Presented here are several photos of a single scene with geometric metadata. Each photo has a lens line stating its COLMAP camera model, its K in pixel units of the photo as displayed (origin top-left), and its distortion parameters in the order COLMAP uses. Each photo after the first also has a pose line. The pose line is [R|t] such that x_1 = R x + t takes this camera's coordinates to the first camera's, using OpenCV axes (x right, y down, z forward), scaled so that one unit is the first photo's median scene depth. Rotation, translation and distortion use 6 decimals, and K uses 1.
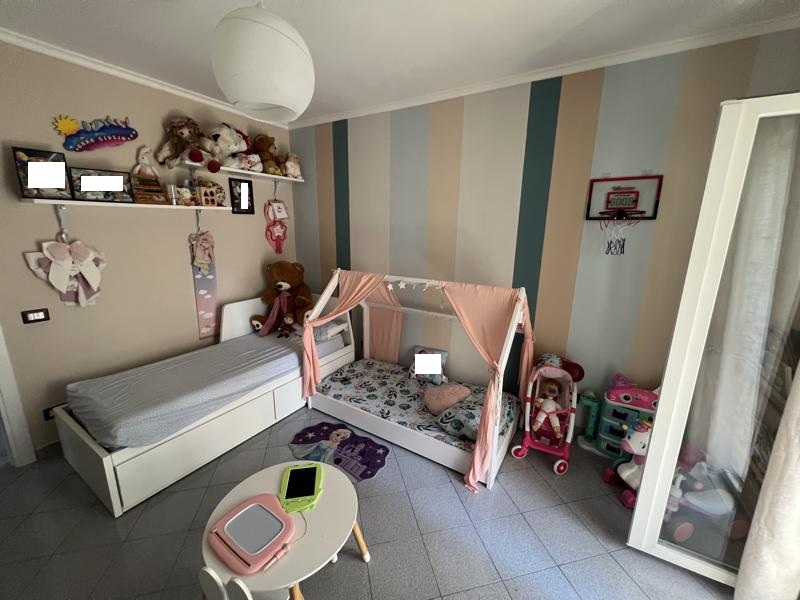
lens RADIAL K [[321.0, 0, 397.4], [0, 321.0, 298.0], [0, 0, 1]] dist [0.000737, -0.000437]
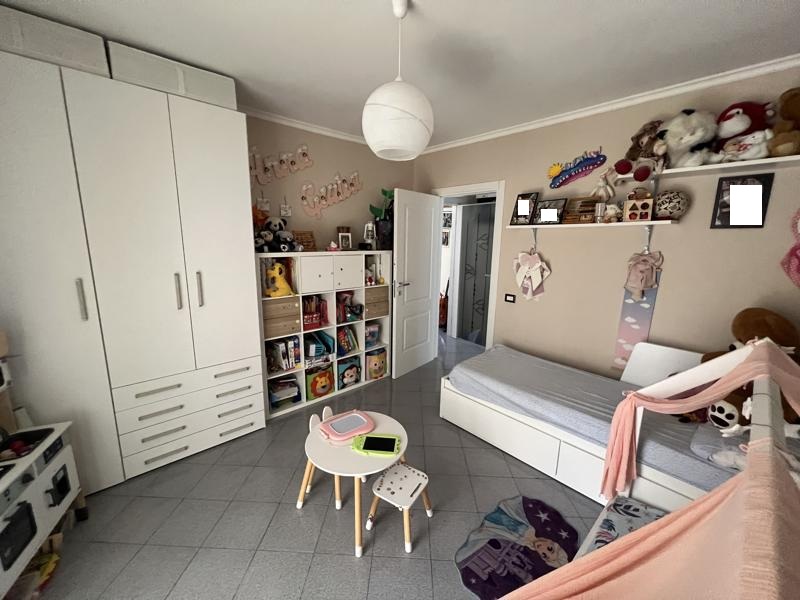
lens RADIAL K [[321.0, 0, 399.5], [0, 321.0, 298.8], [0, 0, 1]] dist [0.000737, -0.000437]
pose [[-0.269216, 0.164468, -0.948932, 0.464781], [-0.231594, 0.945342, 0.229550, -0.155895], [0.934819, 0.281566, -0.216412, 0.718528]]
